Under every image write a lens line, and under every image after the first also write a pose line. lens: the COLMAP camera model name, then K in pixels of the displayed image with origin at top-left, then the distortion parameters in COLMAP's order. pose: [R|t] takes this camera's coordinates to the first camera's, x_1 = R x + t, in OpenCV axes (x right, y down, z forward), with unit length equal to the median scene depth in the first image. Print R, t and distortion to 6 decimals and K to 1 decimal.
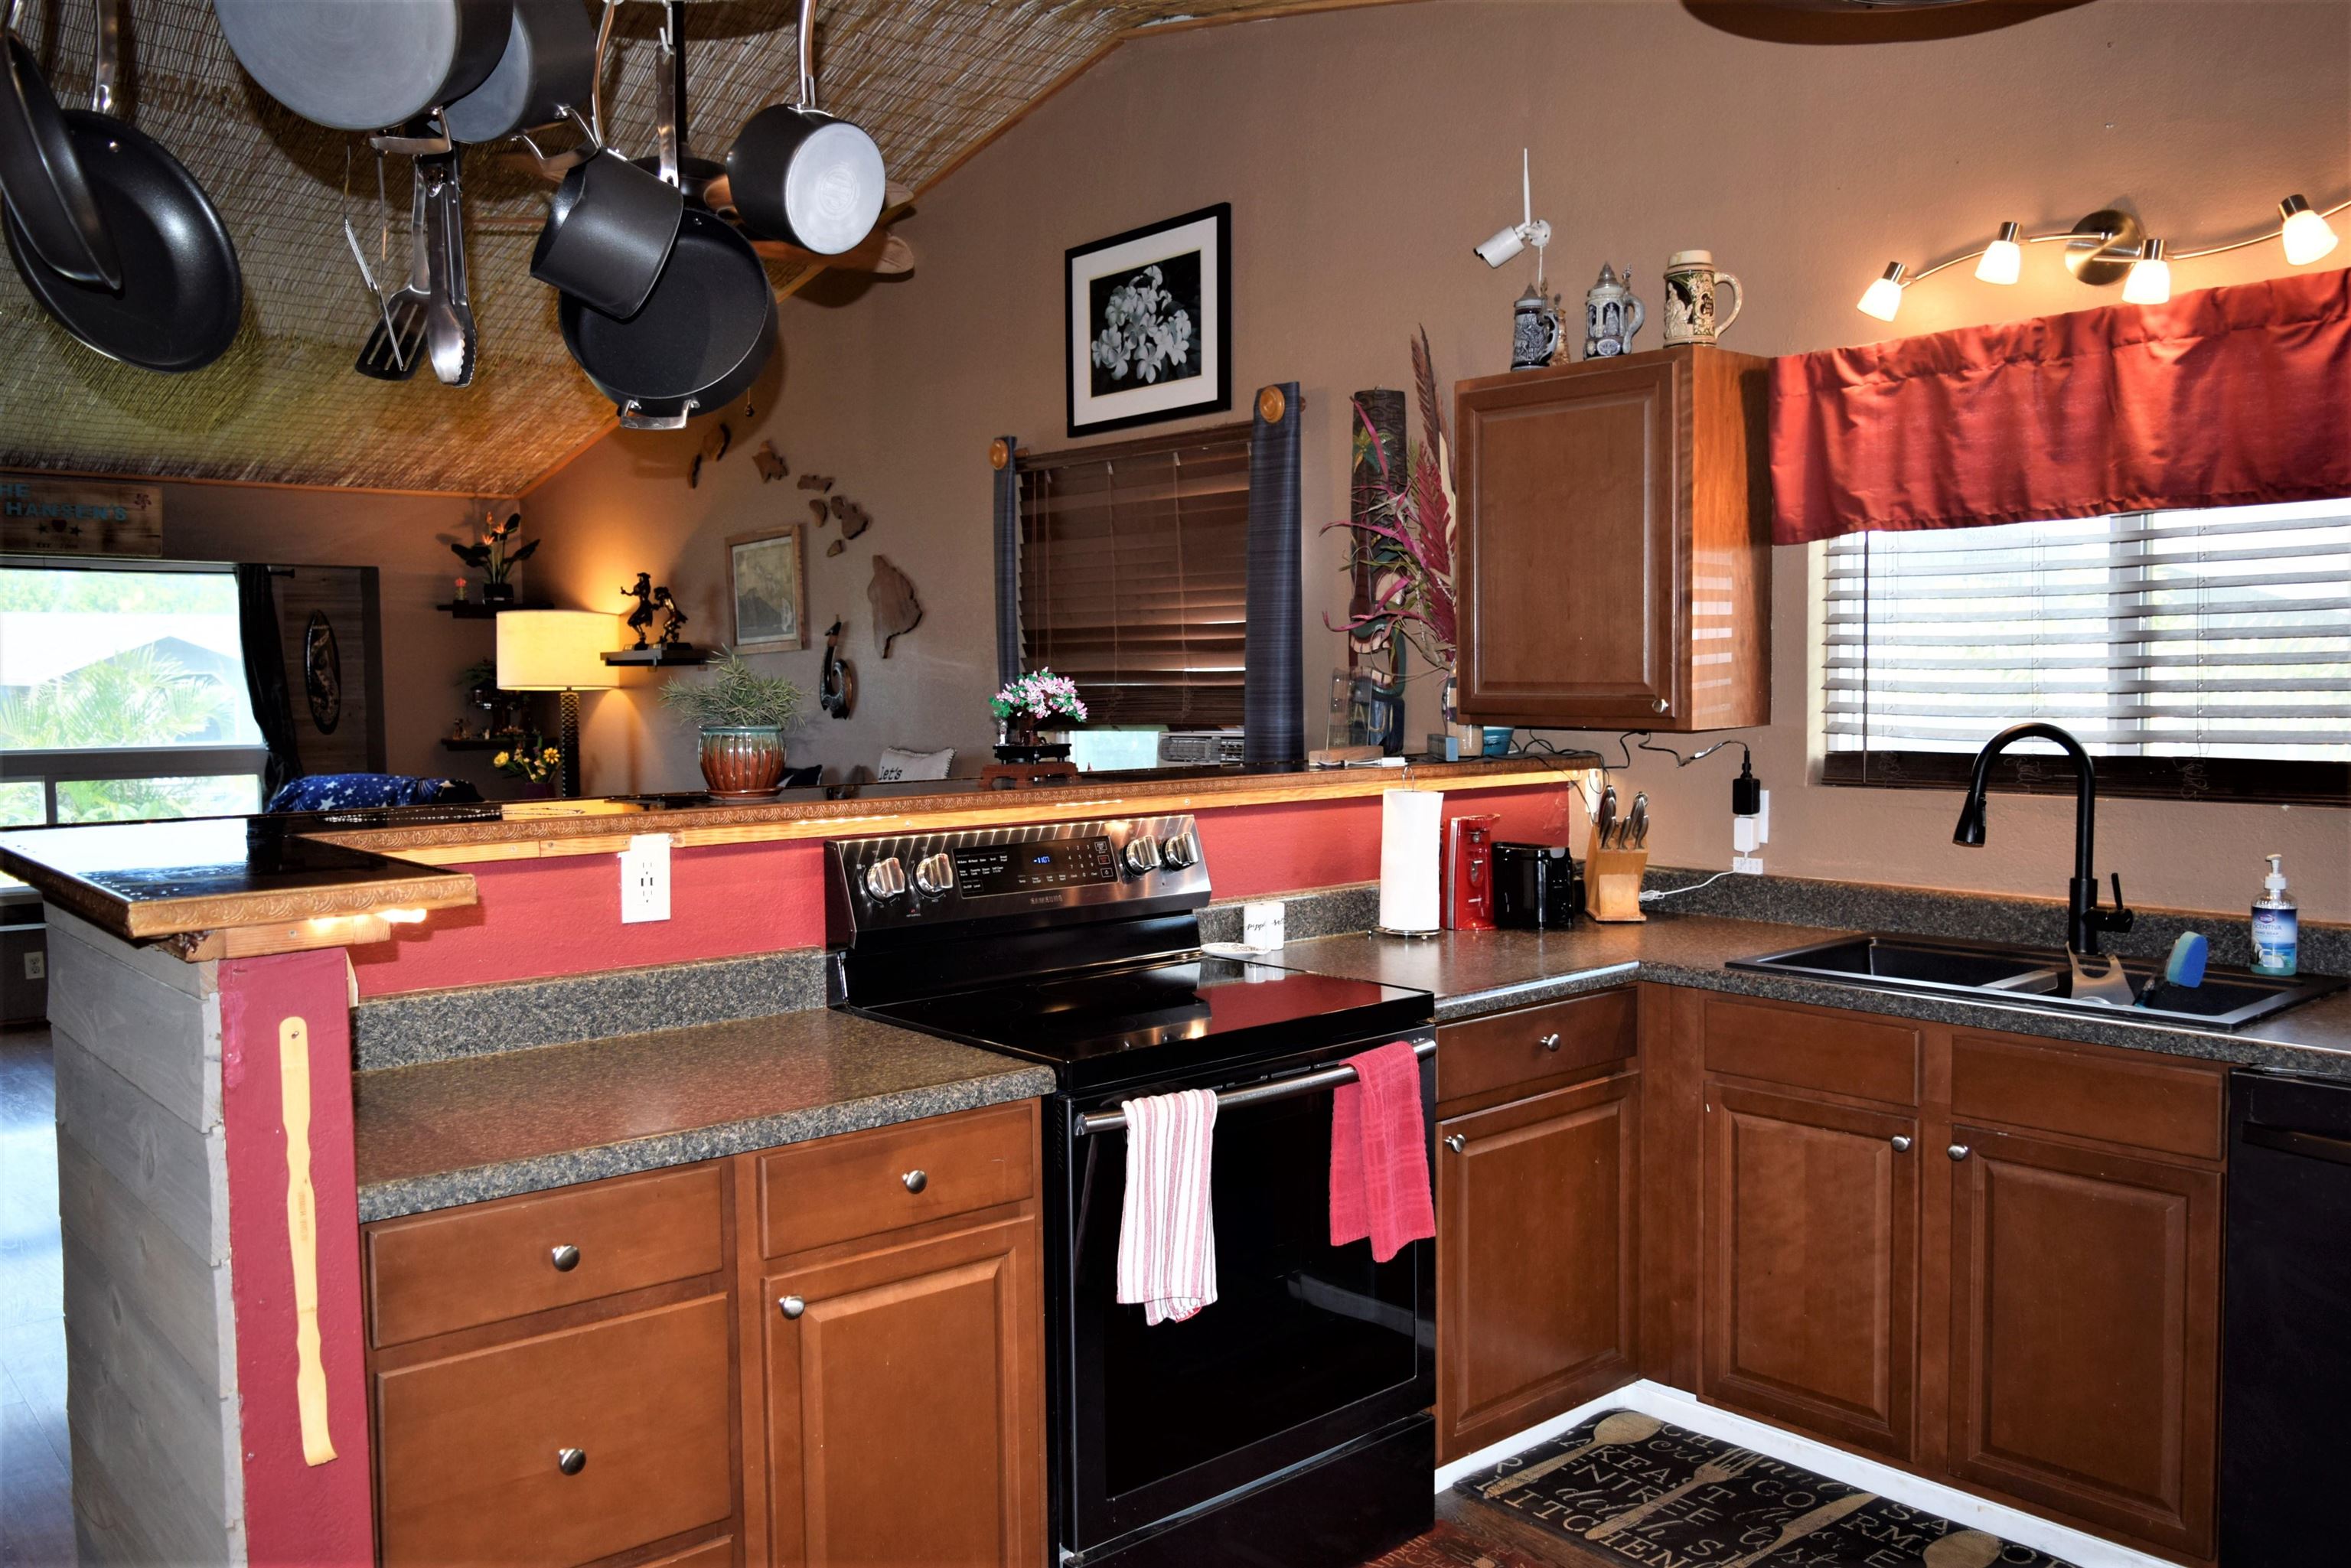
lens RADIAL K [[1854.0, 0, 1175.5], [0, 1854.0, 784.0], [0, 0, 1]] dist [-0.008580, 0.002533]
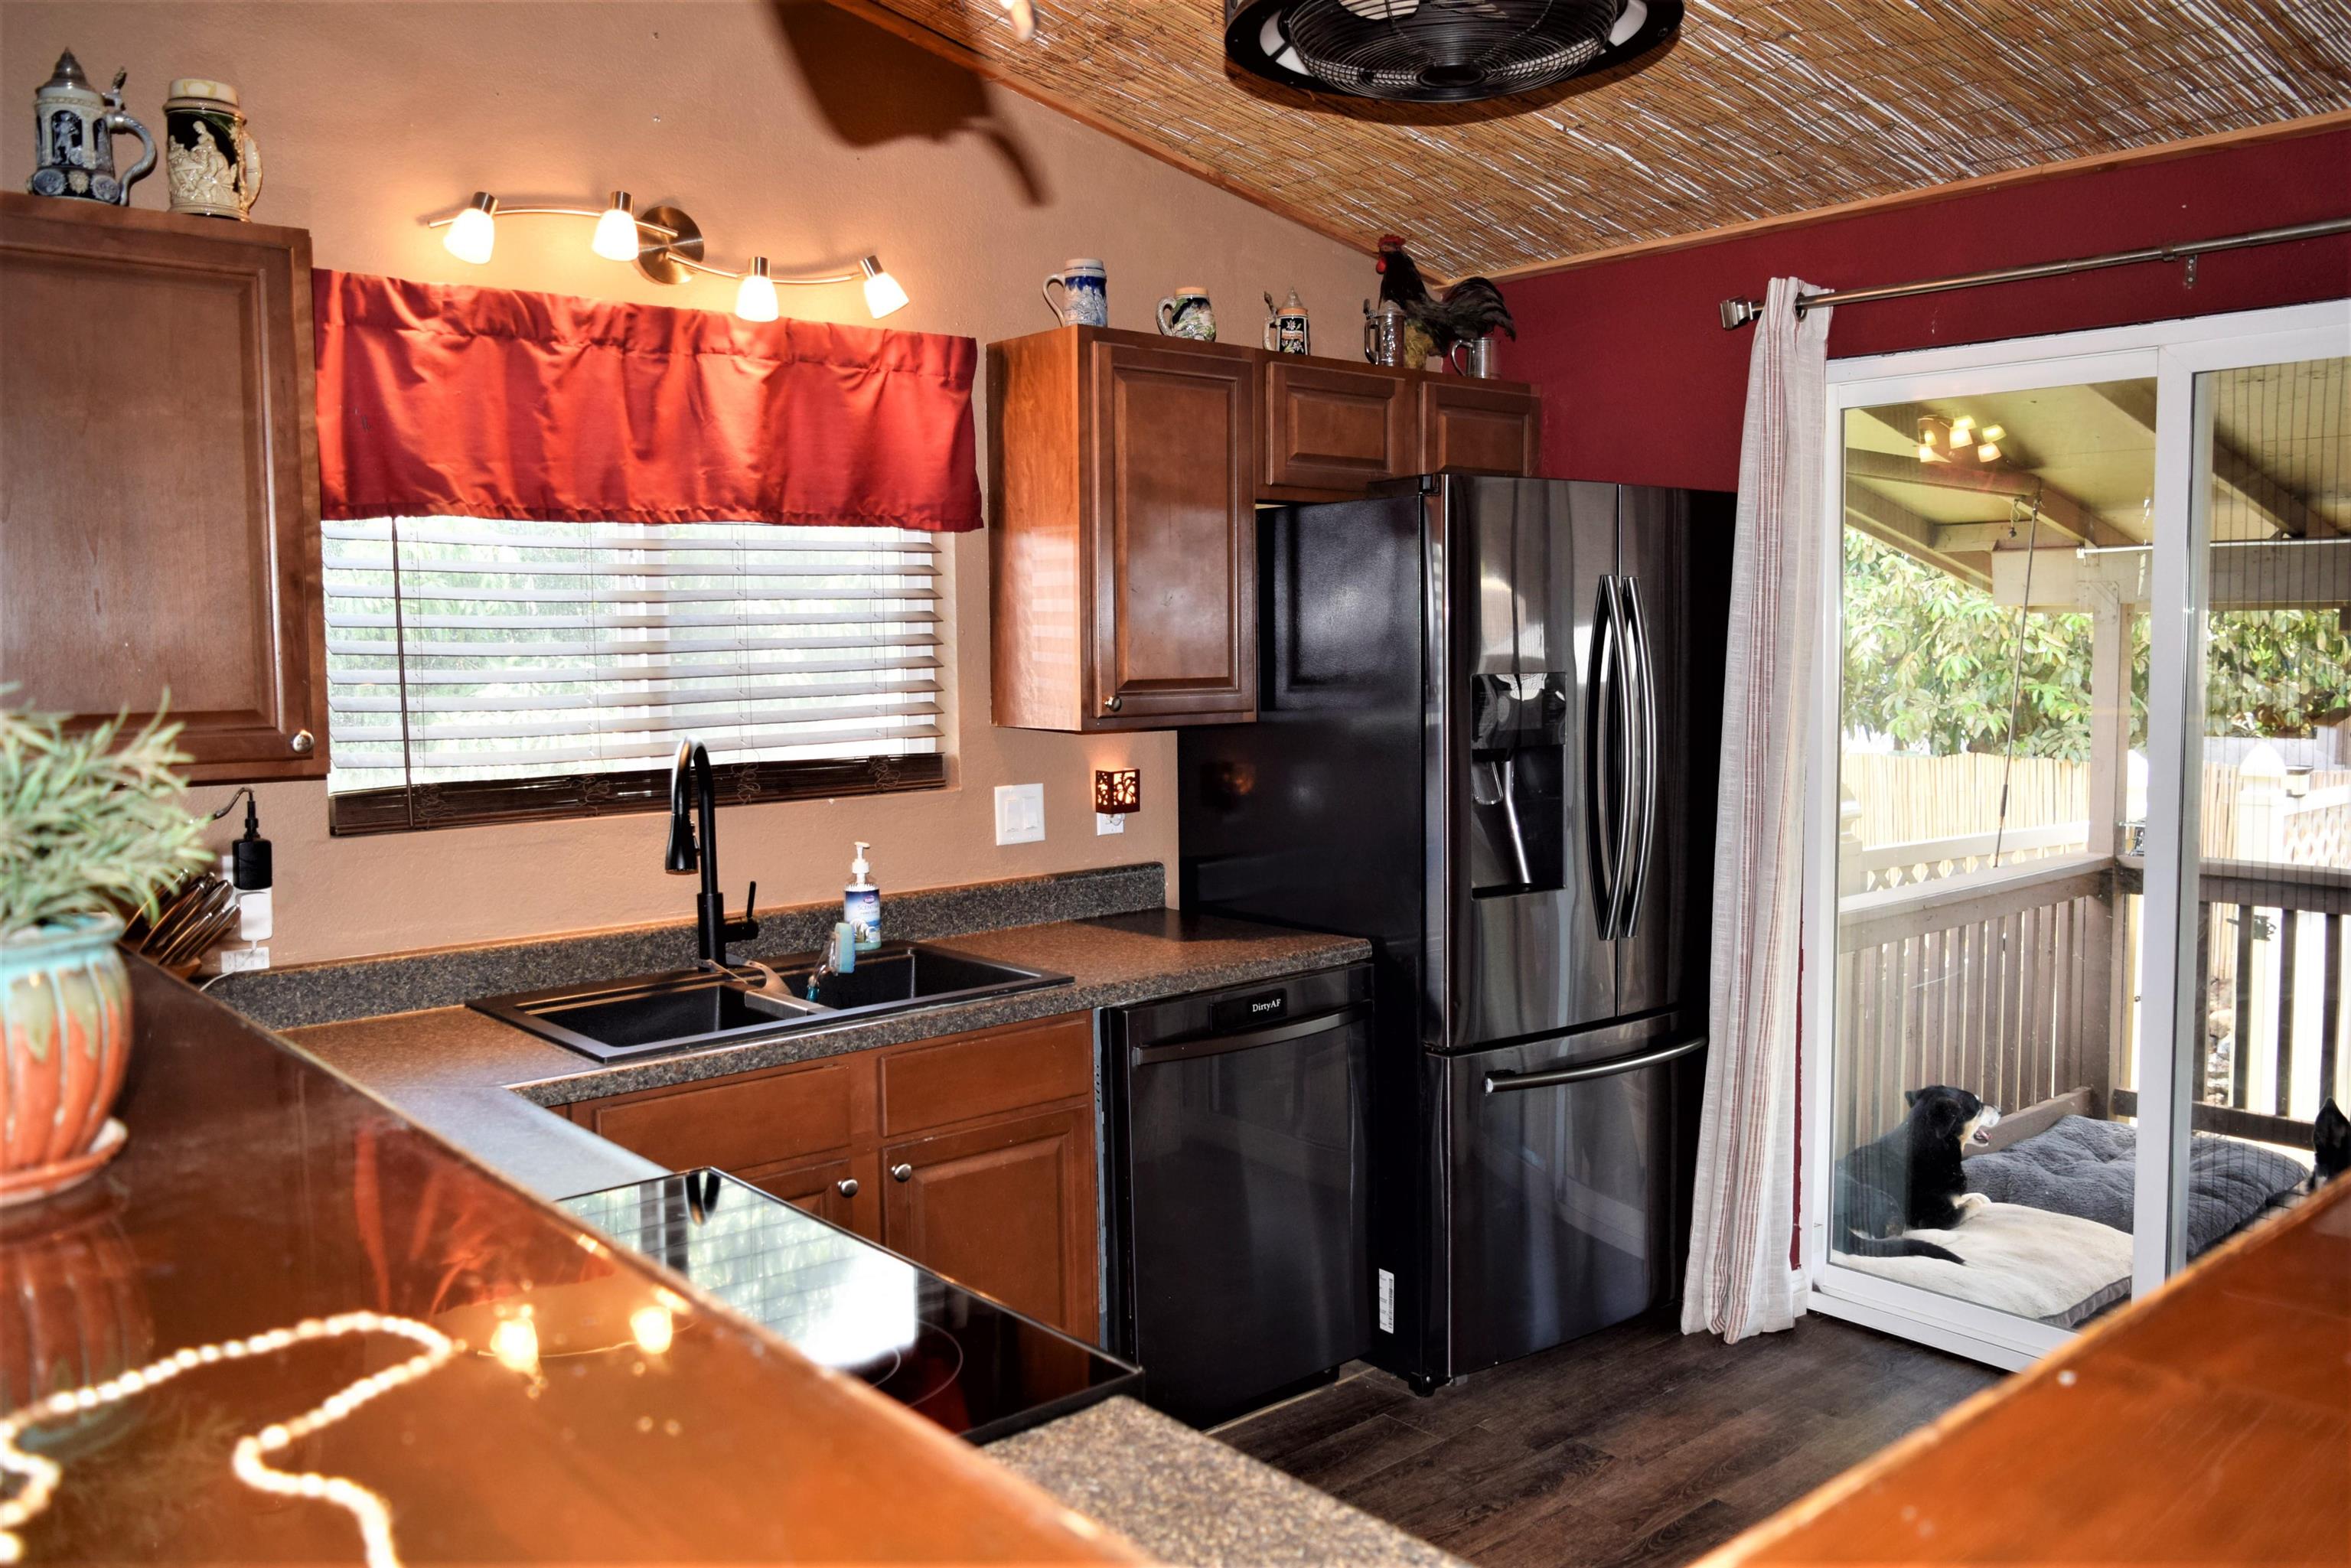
lens RADIAL K [[1854.0, 0, 1175.5], [0, 1854.0, 784.0], [0, 0, 1]] dist [-0.008580, 0.002533]
pose [[-0.005581, -0.068346, 0.997646, -0.463036], [0.074886, 0.994832, 0.068572, -0.052657], [-0.997177, 0.075092, -0.000434, 0.716491]]
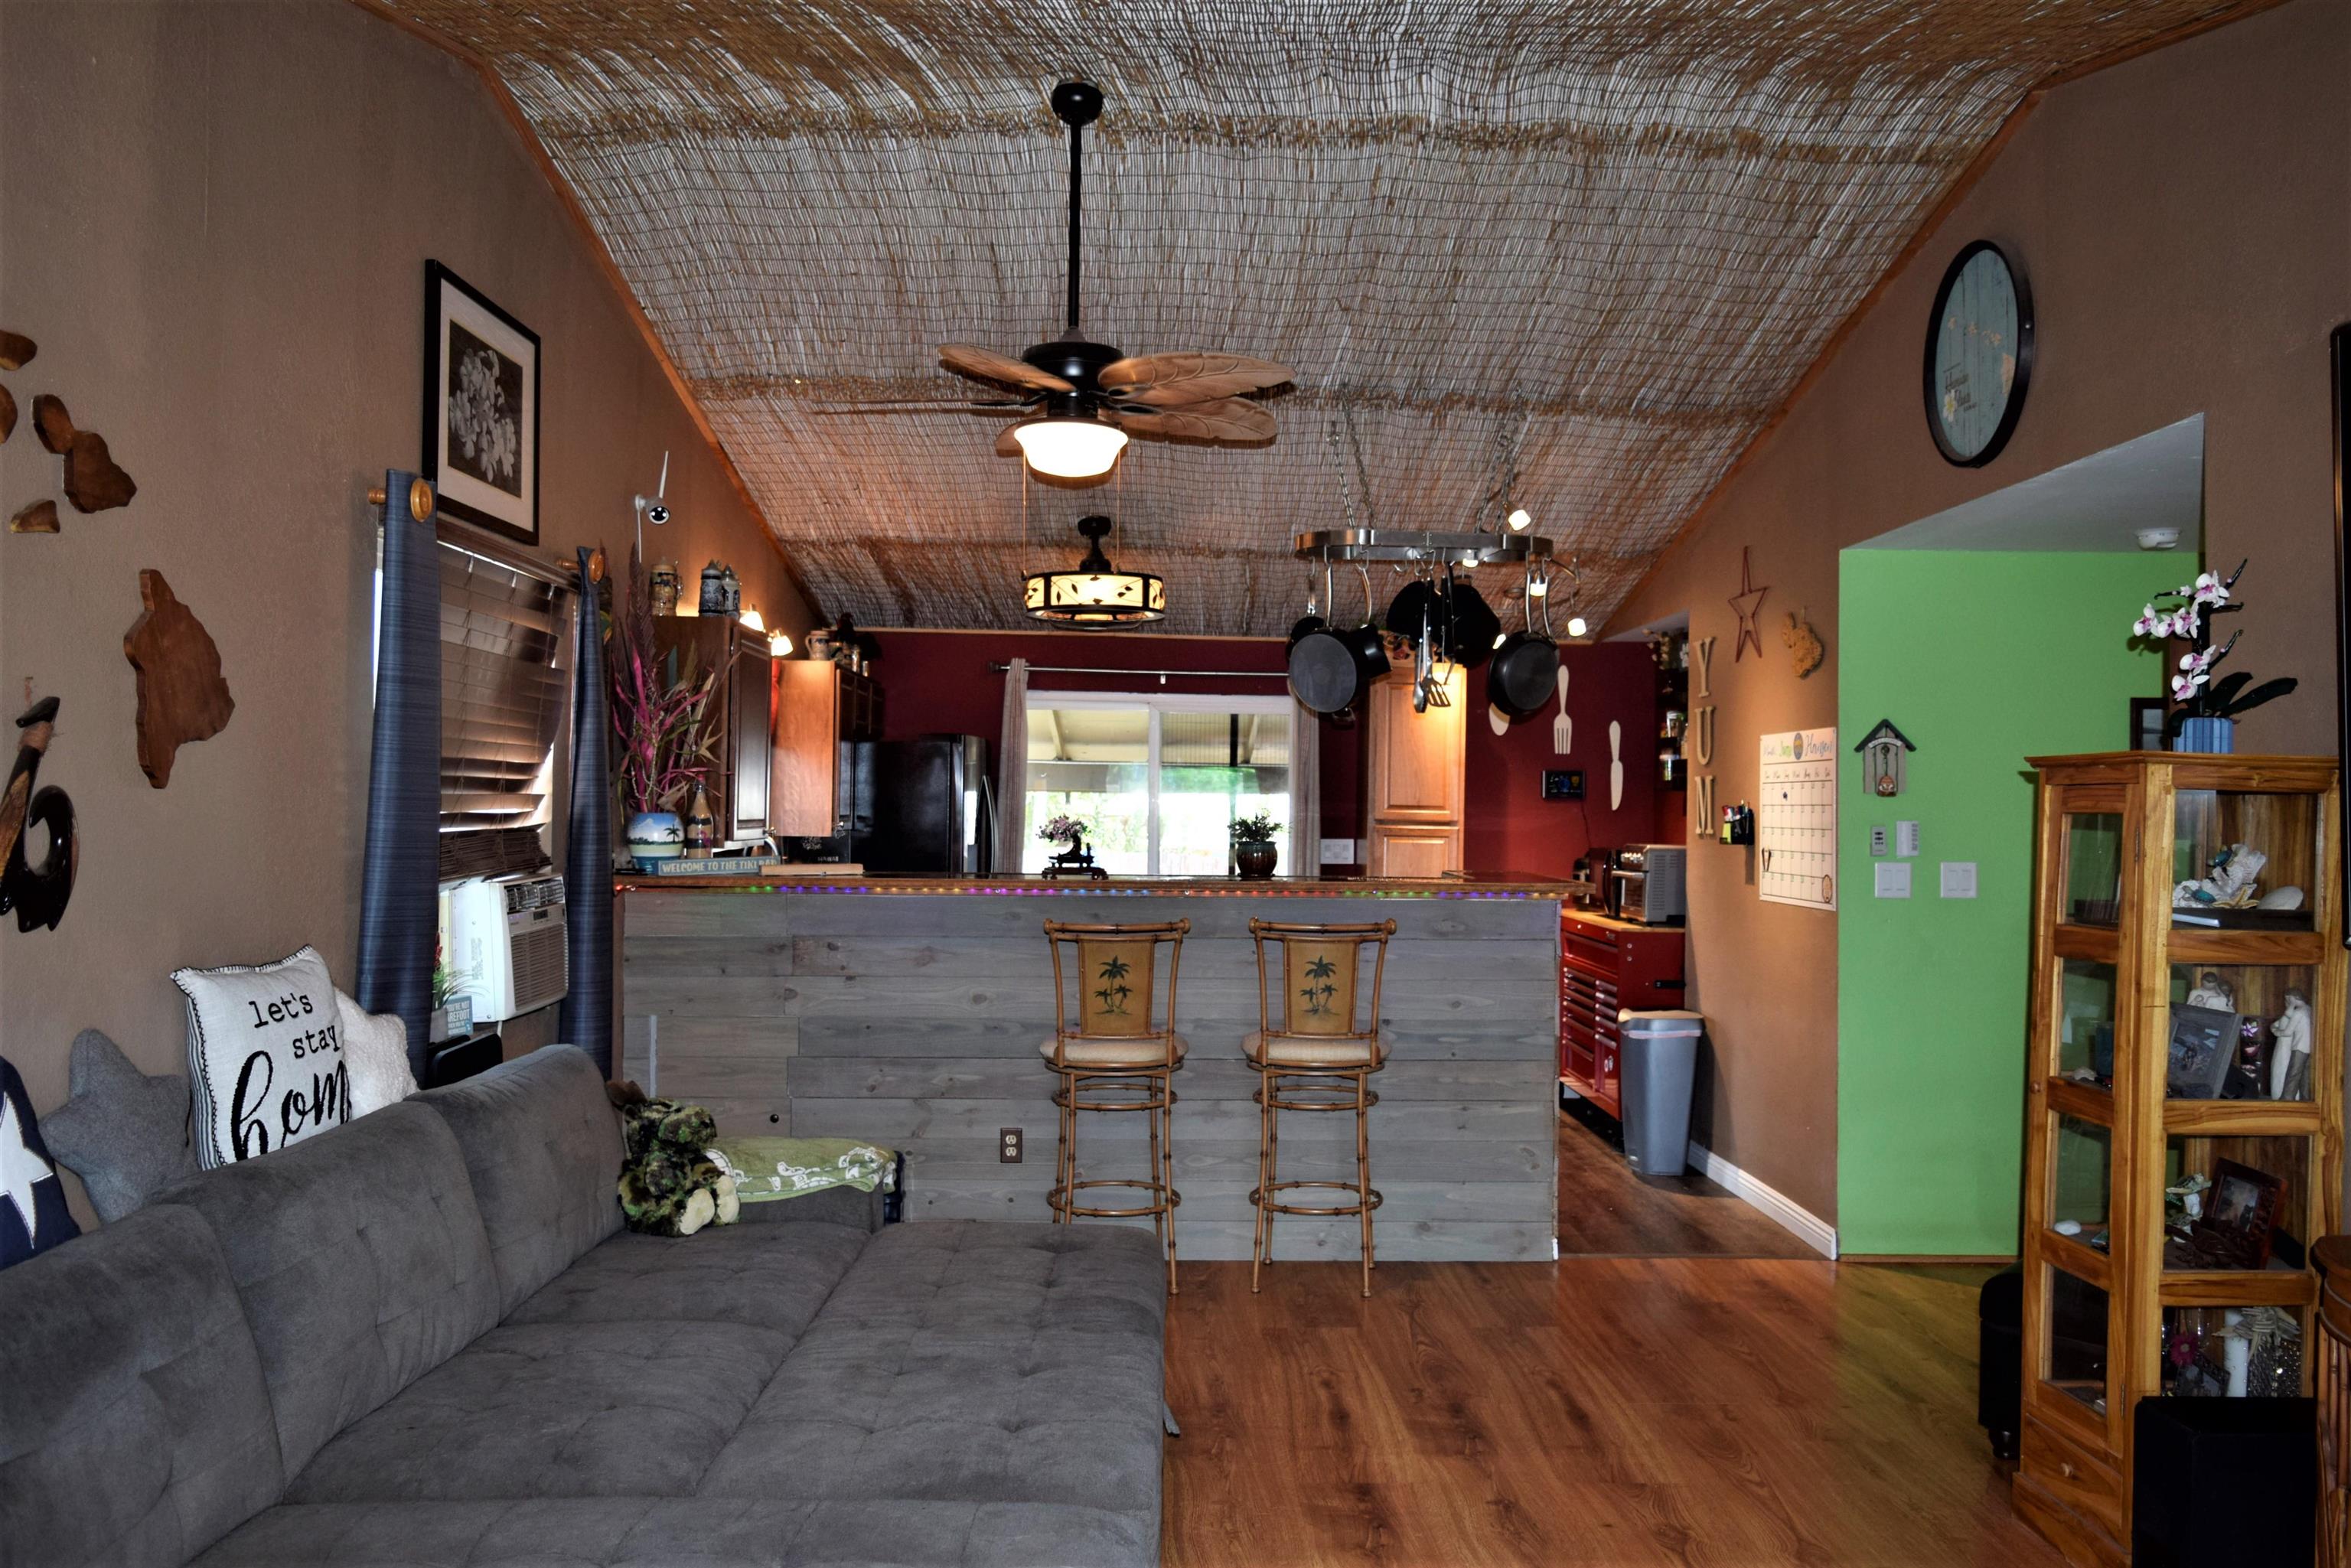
lens RADIAL K [[1854.0, 0, 1175.5], [0, 1854.0, 784.0], [0, 0, 1]] dist [-0.008580, 0.002533]
pose [[-0.767862, 0.008717, 0.640556, -1.299027], [0.038577, 0.998722, 0.032653, -0.144327], [-0.639452, 0.049784, -0.767217, 2.336838]]
